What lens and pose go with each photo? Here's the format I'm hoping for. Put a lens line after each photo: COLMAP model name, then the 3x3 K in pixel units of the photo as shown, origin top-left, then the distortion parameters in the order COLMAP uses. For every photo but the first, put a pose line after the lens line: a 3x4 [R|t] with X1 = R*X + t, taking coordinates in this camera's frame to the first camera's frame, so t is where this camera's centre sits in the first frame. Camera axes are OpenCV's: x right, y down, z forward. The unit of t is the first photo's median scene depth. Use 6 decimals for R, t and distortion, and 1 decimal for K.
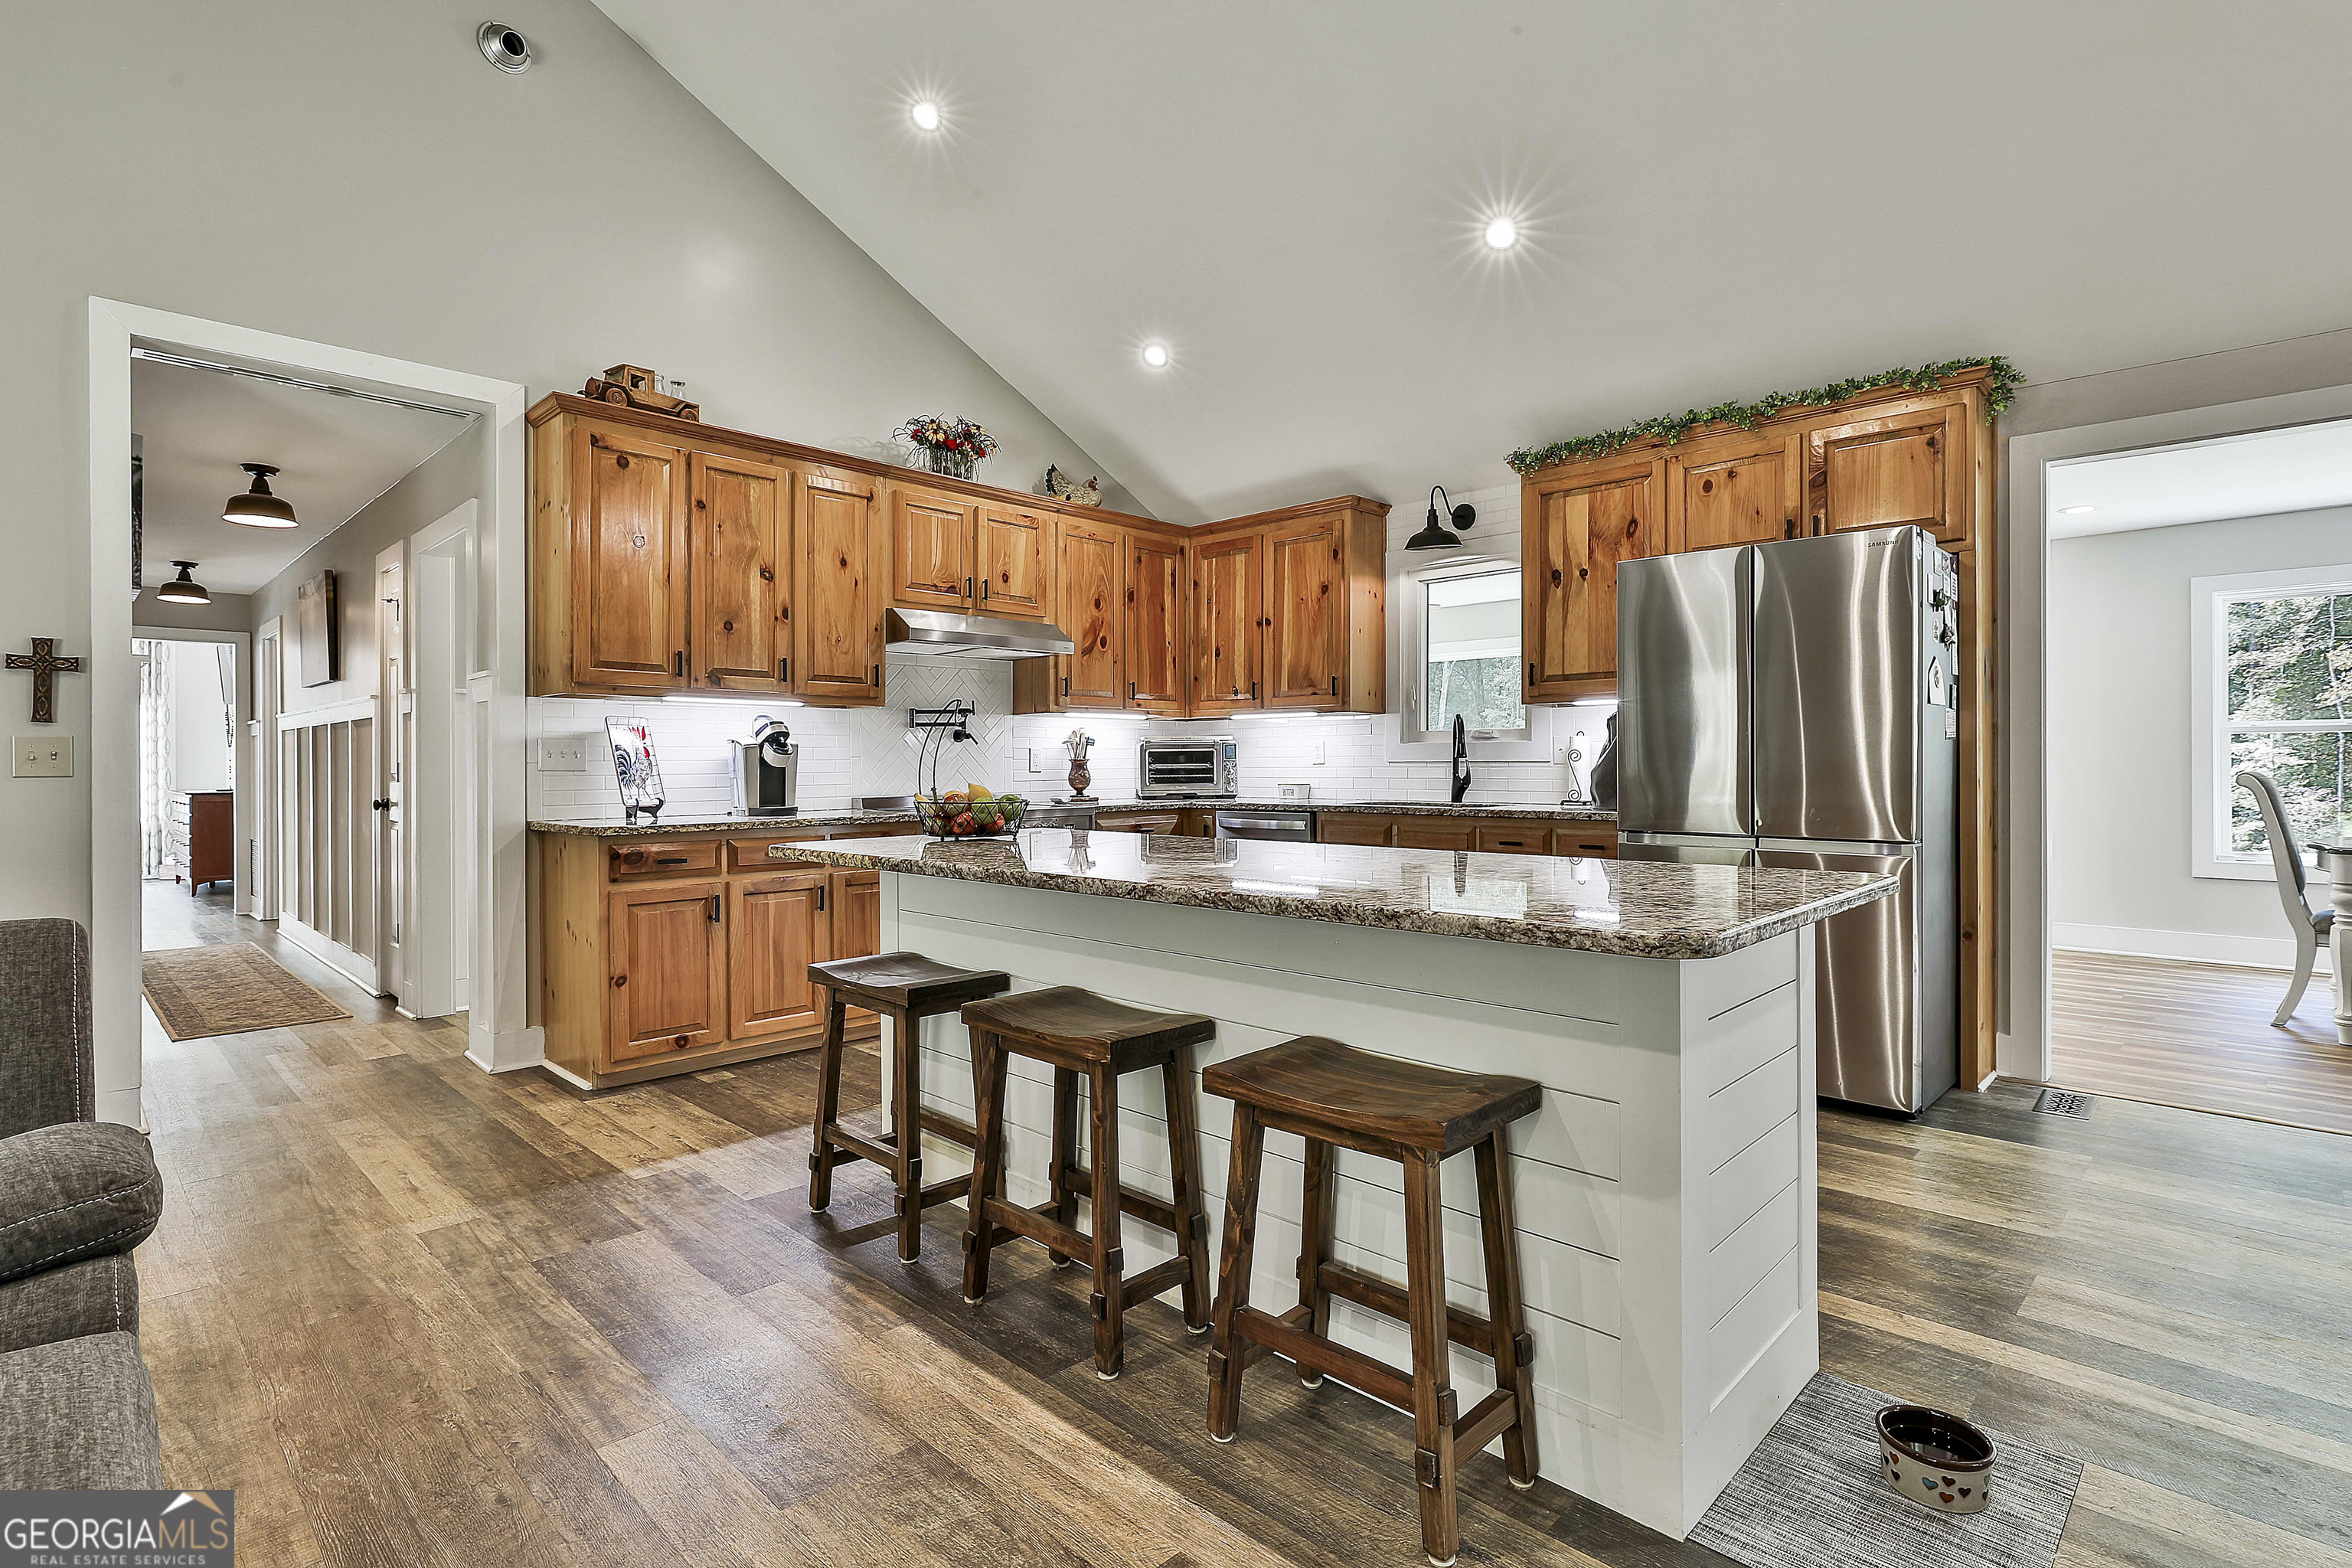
lens RADIAL K [[1144.1, 0, 1171.5], [0, 1144.1, 768.6], [0, 0, 1]] dist [-0.000758, 0.001921]
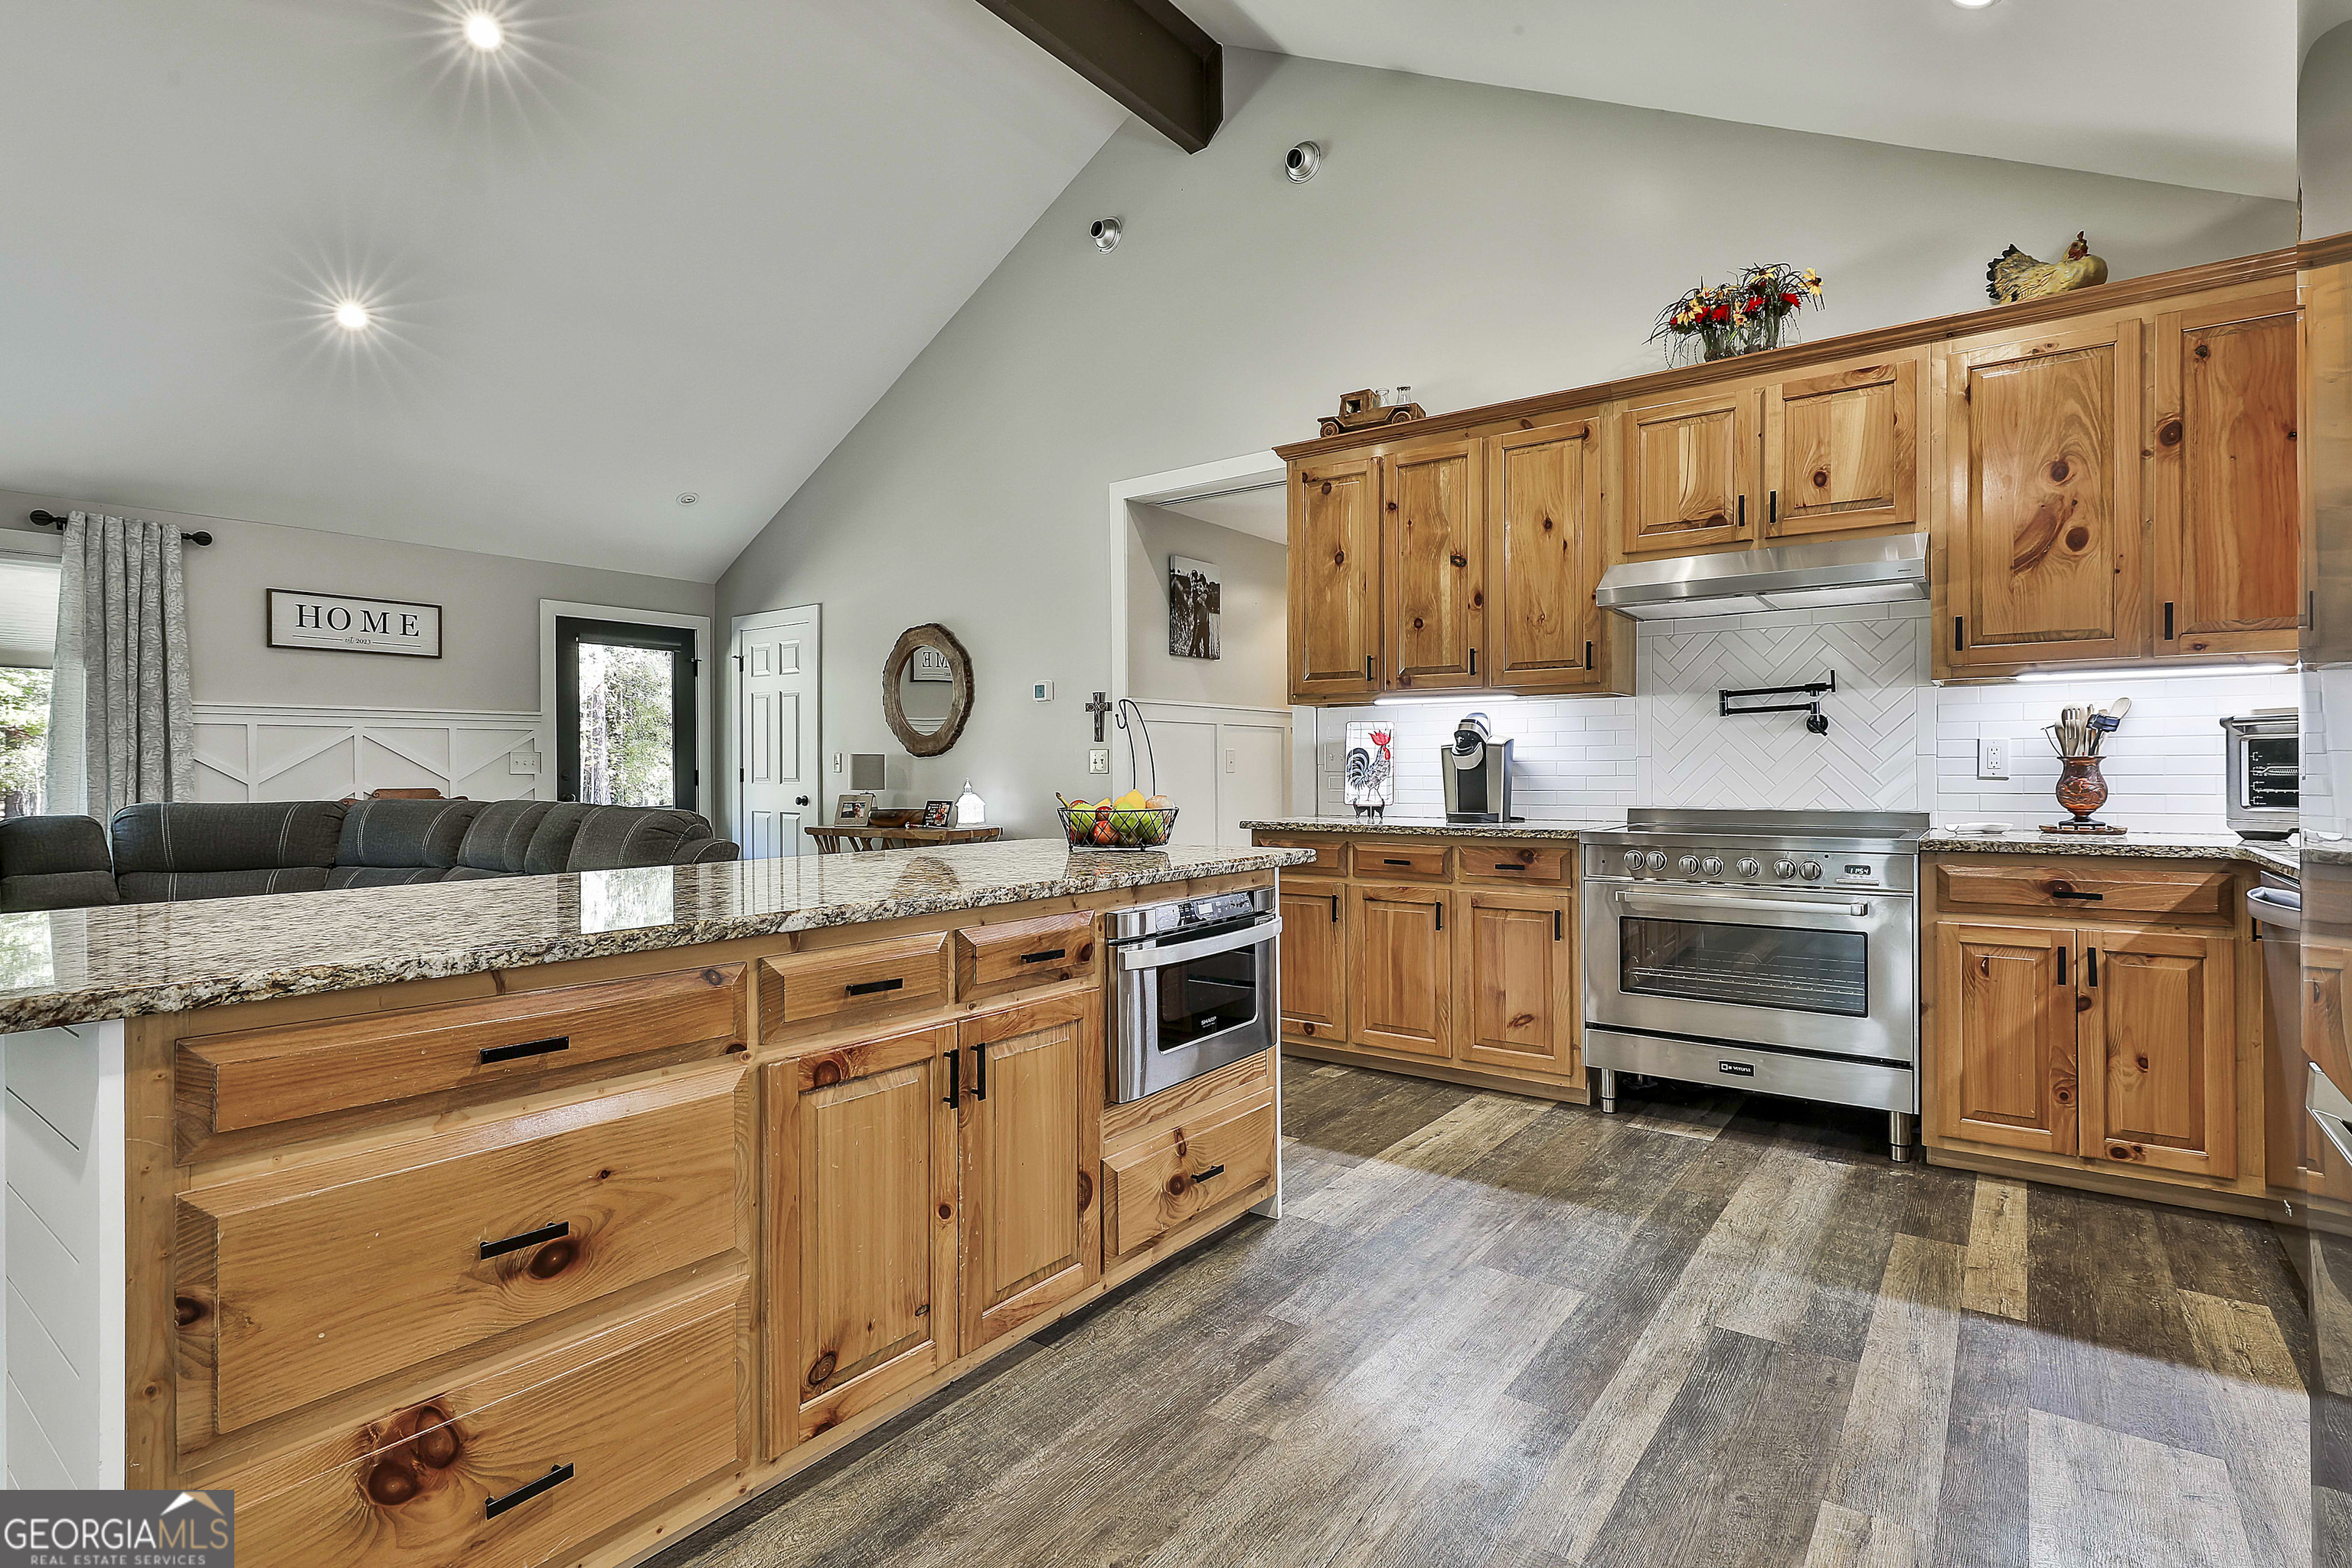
lens RADIAL K [[1144.1, 0, 1165.4], [0, 1144.1, 779.4], [0, 0, 1]] dist [-0.000758, 0.001921]
pose [[0.136163, 0.013606, -0.990593, 0.506273], [-0.000609, 0.999907, 0.013650, -0.005474], [0.990686, -0.001256, 0.136159, 0.611452]]
